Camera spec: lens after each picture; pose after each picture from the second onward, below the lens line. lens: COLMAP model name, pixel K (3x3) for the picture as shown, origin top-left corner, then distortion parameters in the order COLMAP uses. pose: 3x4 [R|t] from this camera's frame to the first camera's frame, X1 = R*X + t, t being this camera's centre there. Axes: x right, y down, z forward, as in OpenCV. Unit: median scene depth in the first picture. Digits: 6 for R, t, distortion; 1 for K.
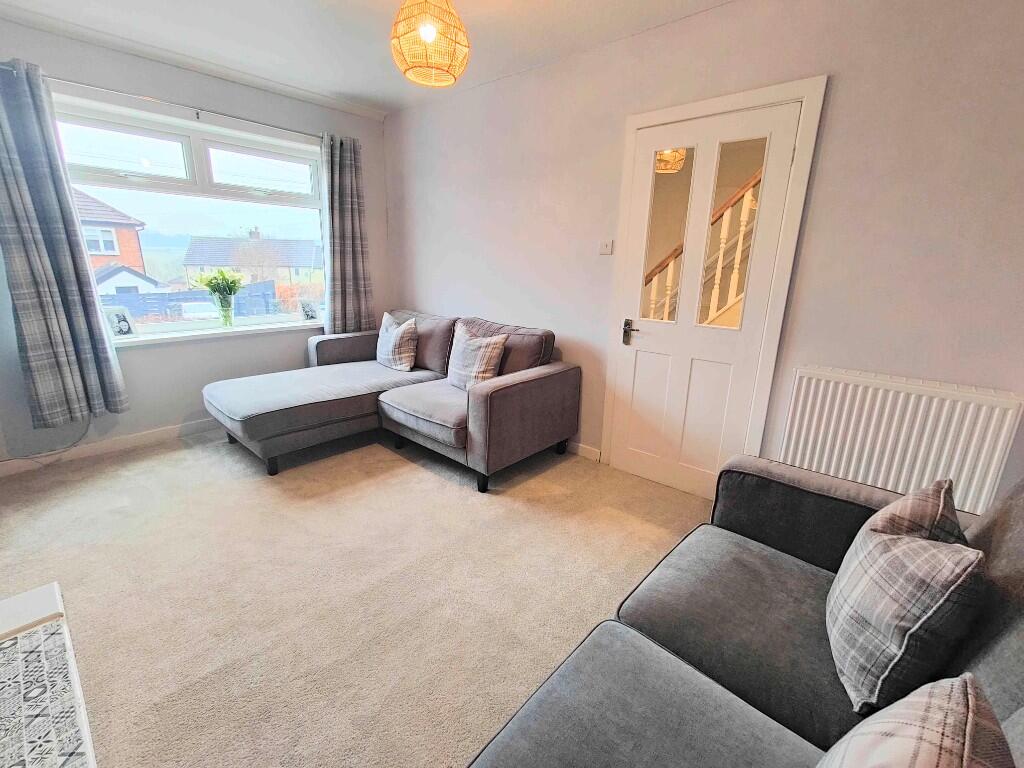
lens RADIAL K [[450.4, 0, 514.5], [0, 450.4, 384.1], [0, 0, 1]] dist [0.004188, 0.000226]
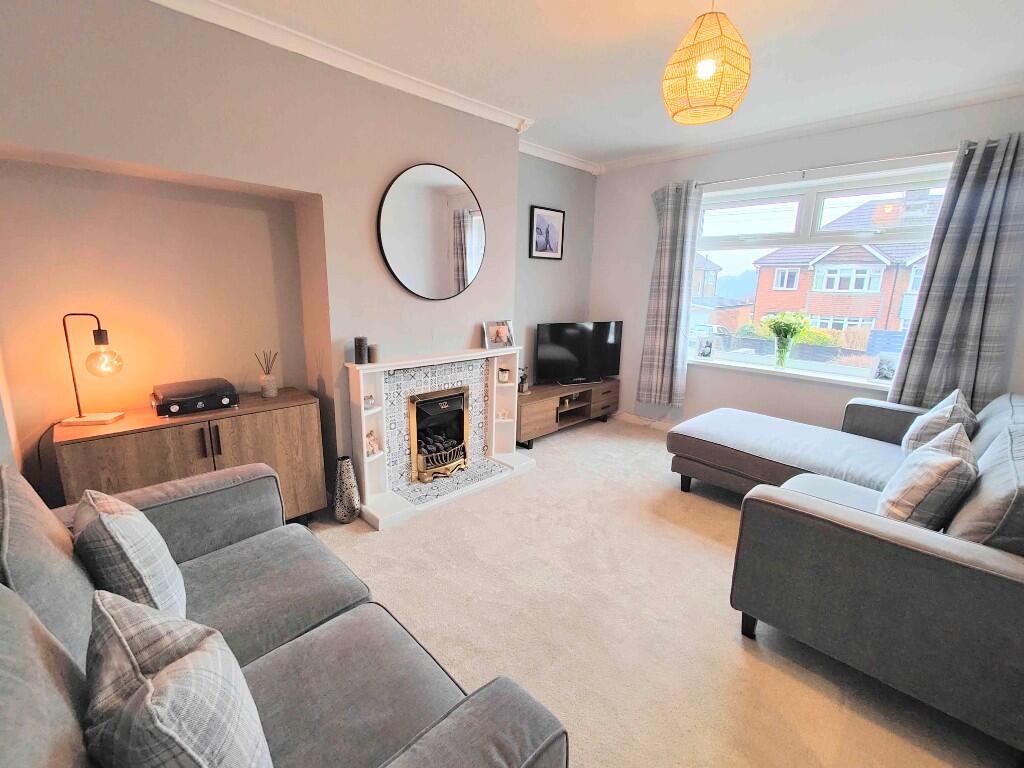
lens RADIAL K [[450.4, 0, 512.2], [0, 450.4, 383.9], [0, 0, 1]] dist [0.004188, 0.000226]
pose [[-0.065115, 0.200915, -0.977442, 0.490638], [-0.282795, 0.935648, 0.211163, -0.150820], [0.956968, 0.290165, -0.004107, 0.466095]]
